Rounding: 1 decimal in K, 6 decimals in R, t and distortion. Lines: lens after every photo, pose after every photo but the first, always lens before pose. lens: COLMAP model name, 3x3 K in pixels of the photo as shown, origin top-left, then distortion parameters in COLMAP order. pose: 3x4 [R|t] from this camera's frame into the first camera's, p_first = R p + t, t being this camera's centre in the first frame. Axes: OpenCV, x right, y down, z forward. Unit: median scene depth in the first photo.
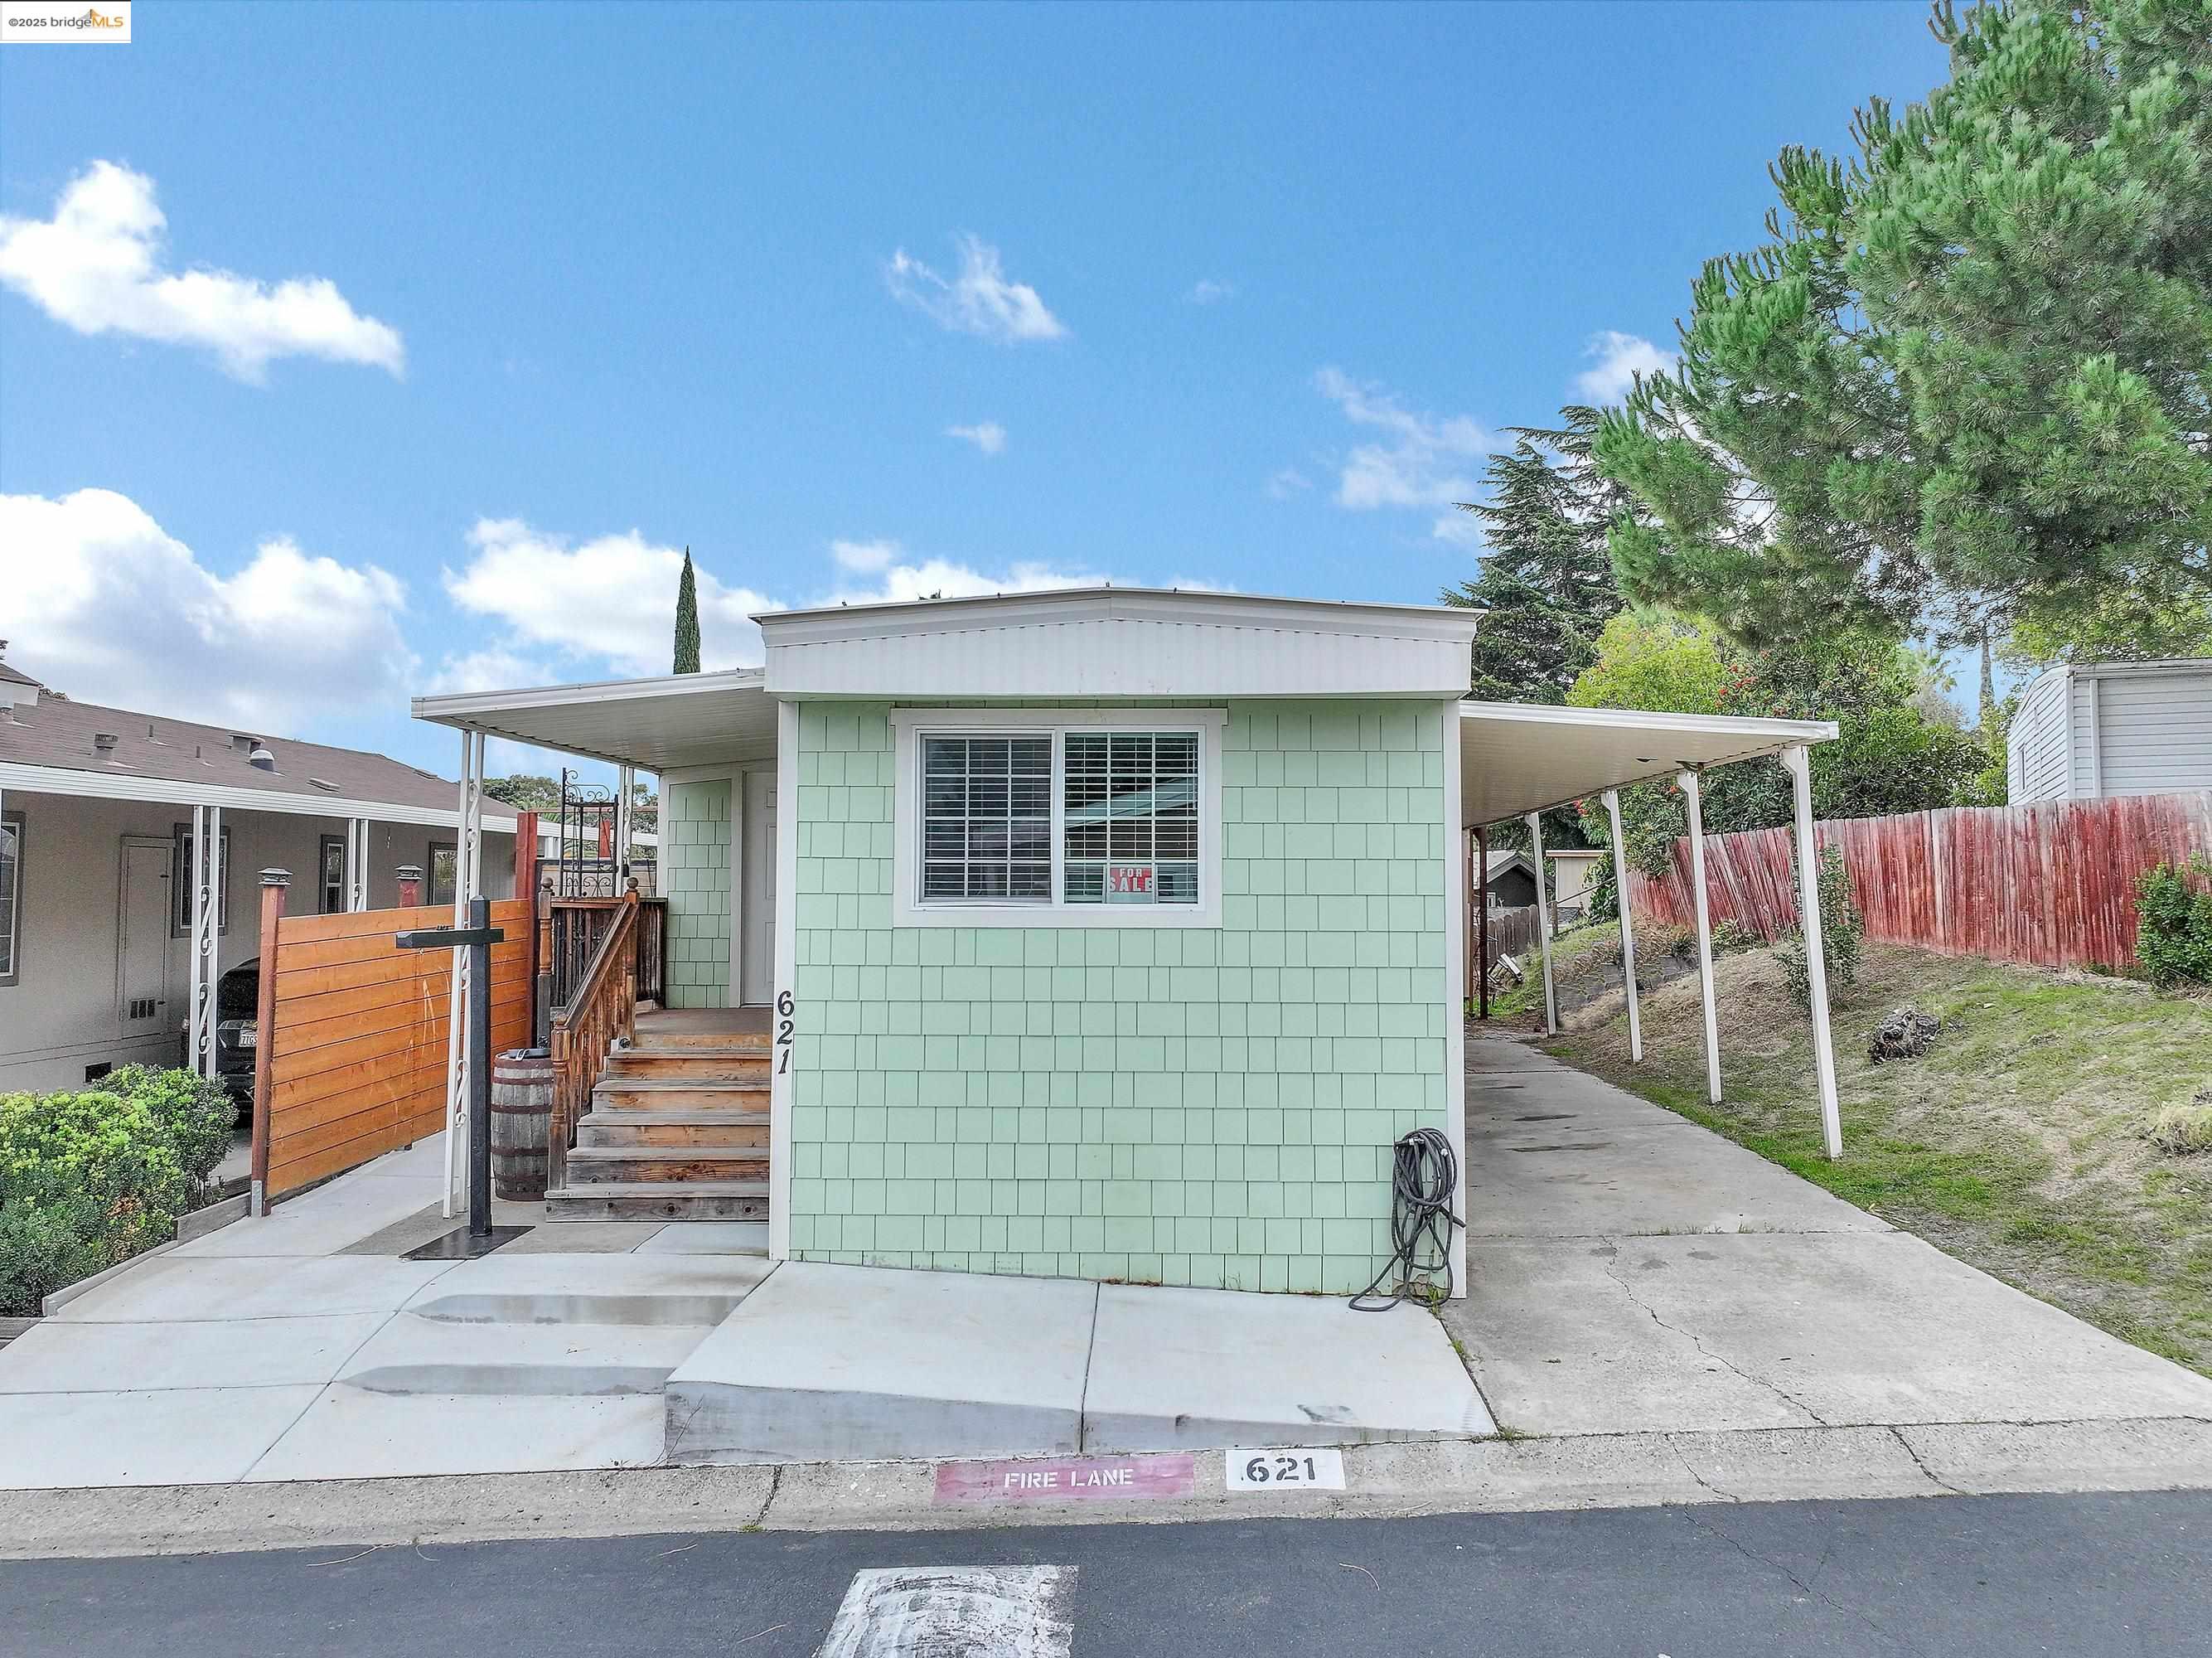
lens RADIAL K [[1588.7, 0, 1115.7], [0, 1588.7, 824.0], [0, 0, 1]] dist [-0.011161, 0.023883]
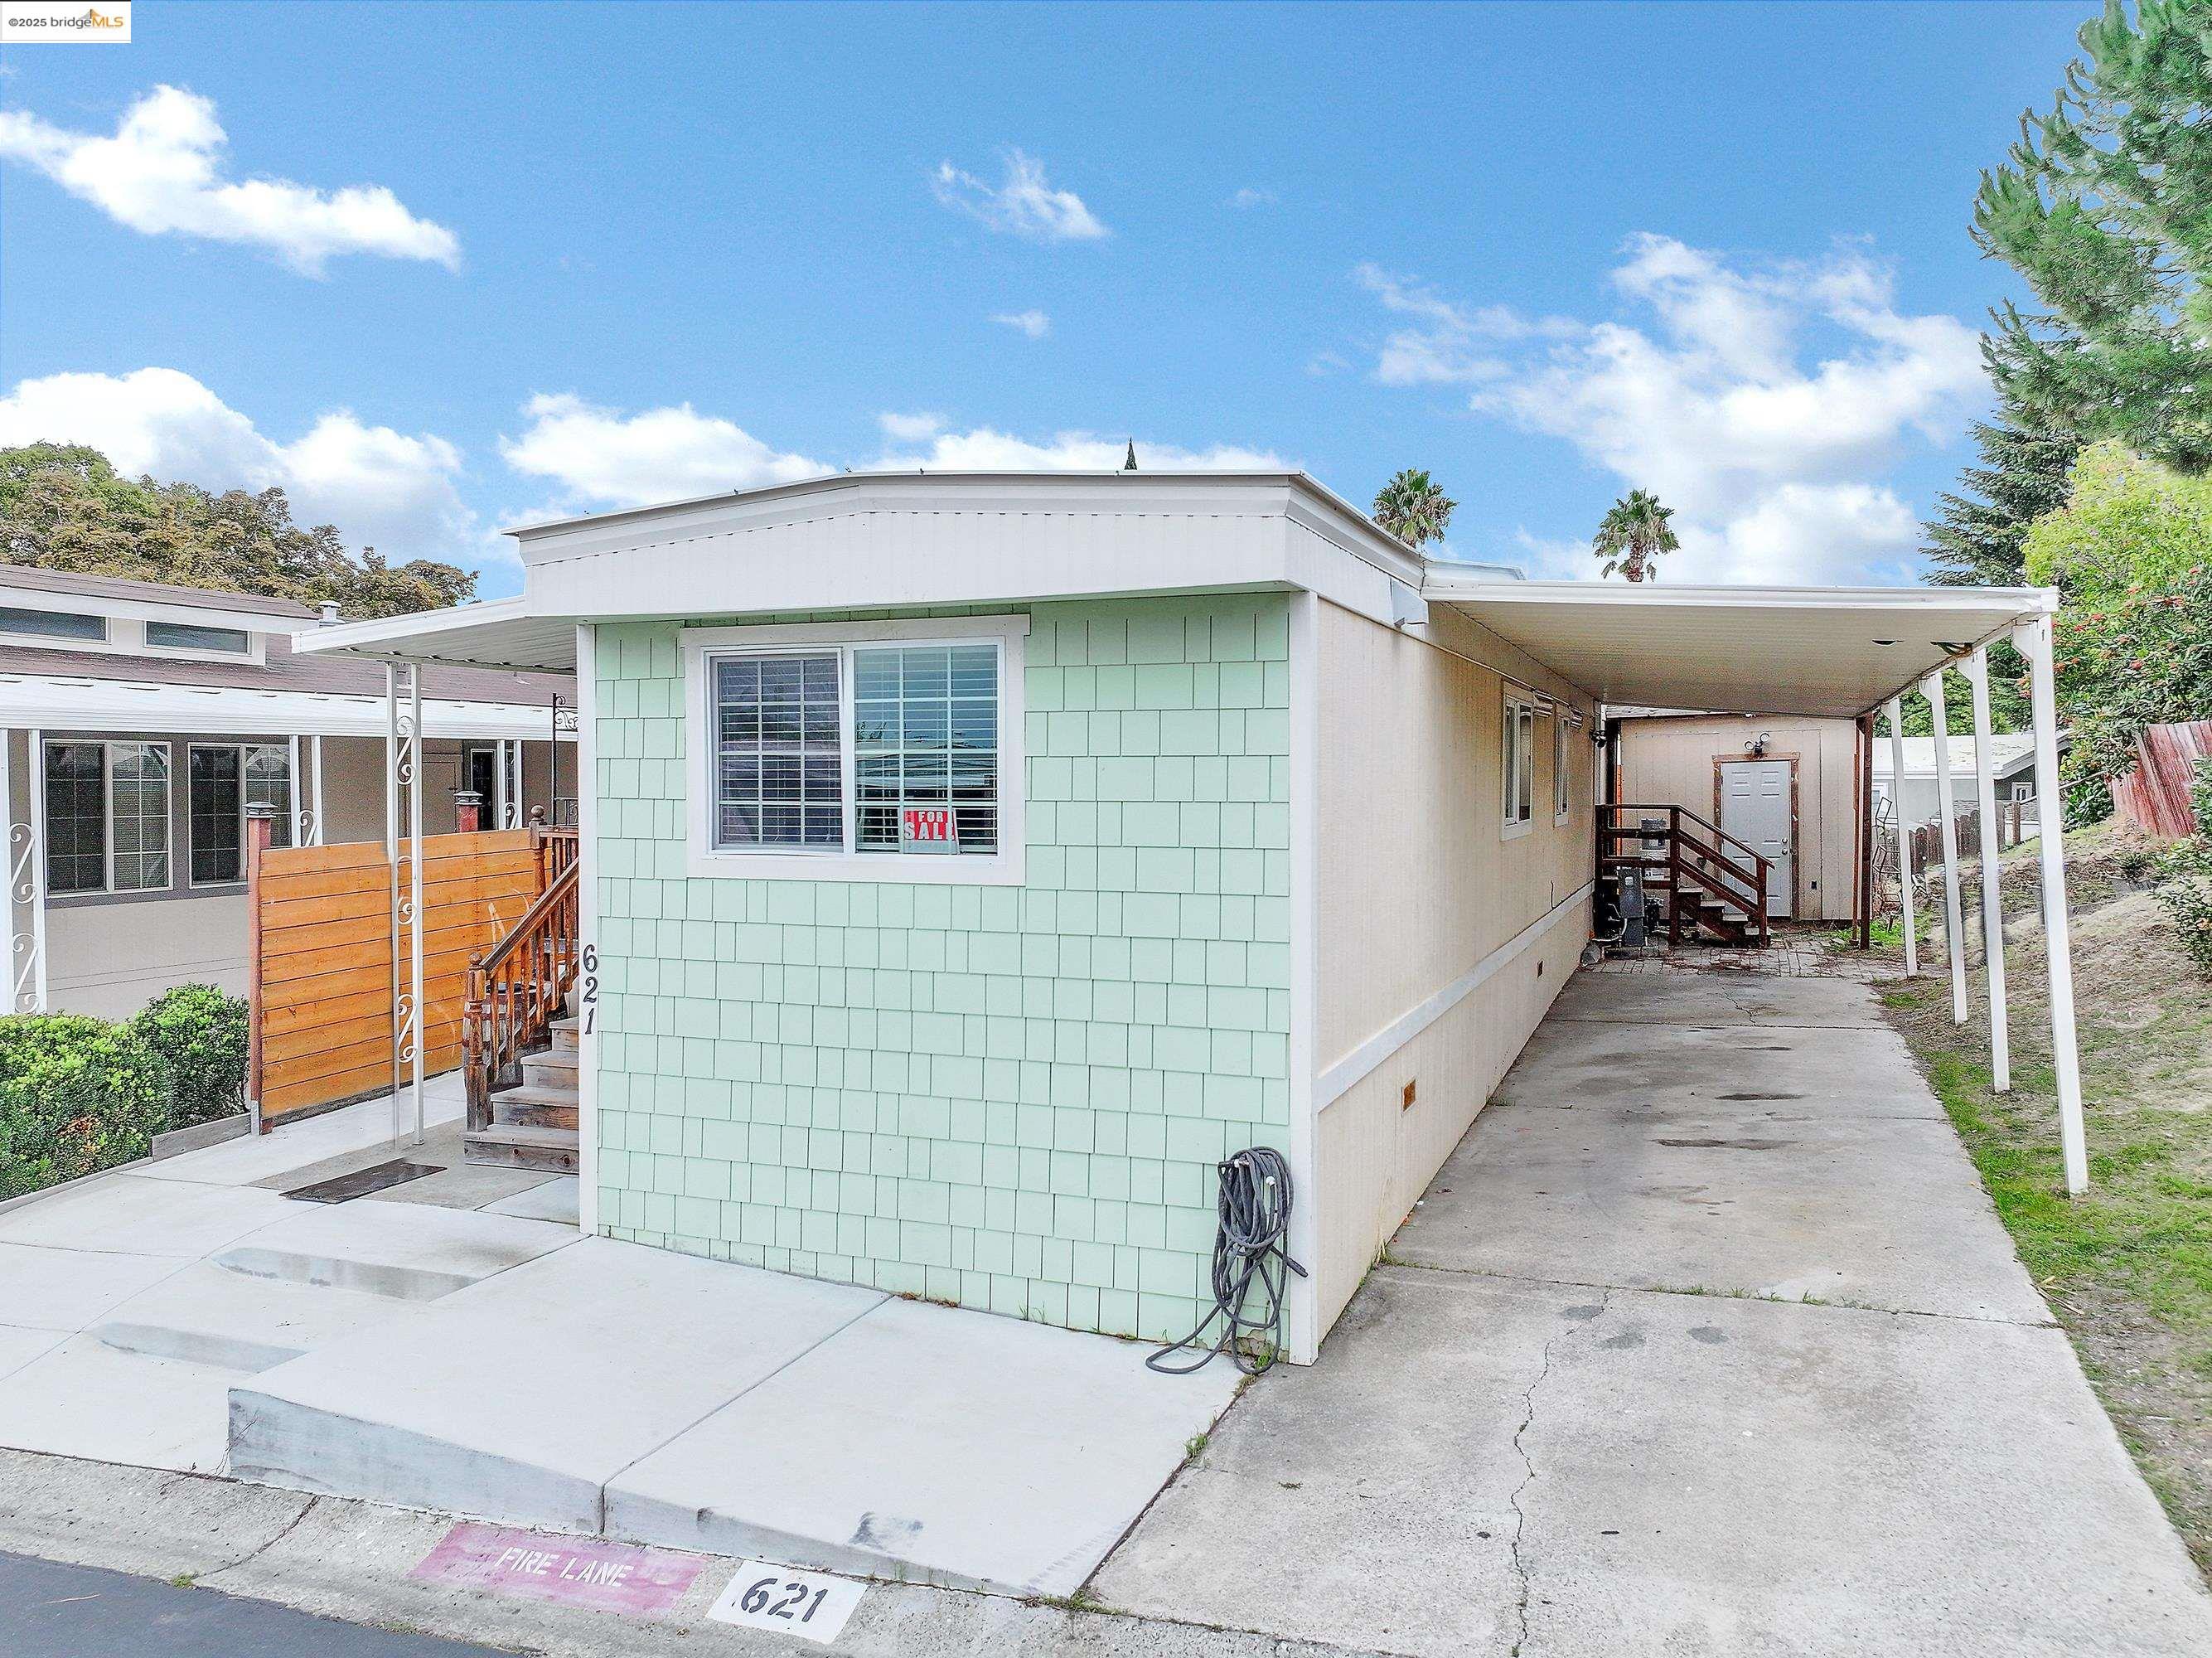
lens RADIAL K [[1588.7, 0, 1113.7], [0, 1588.7, 828.7], [0, 0, 1]] dist [-0.011161, 0.023883]
pose [[0.941025, 0.007377, -0.338257, 0.386208], [0.018761, 0.997086, 0.073936, -0.023161], [0.337817, -0.075922, 0.938145, 0.253457]]
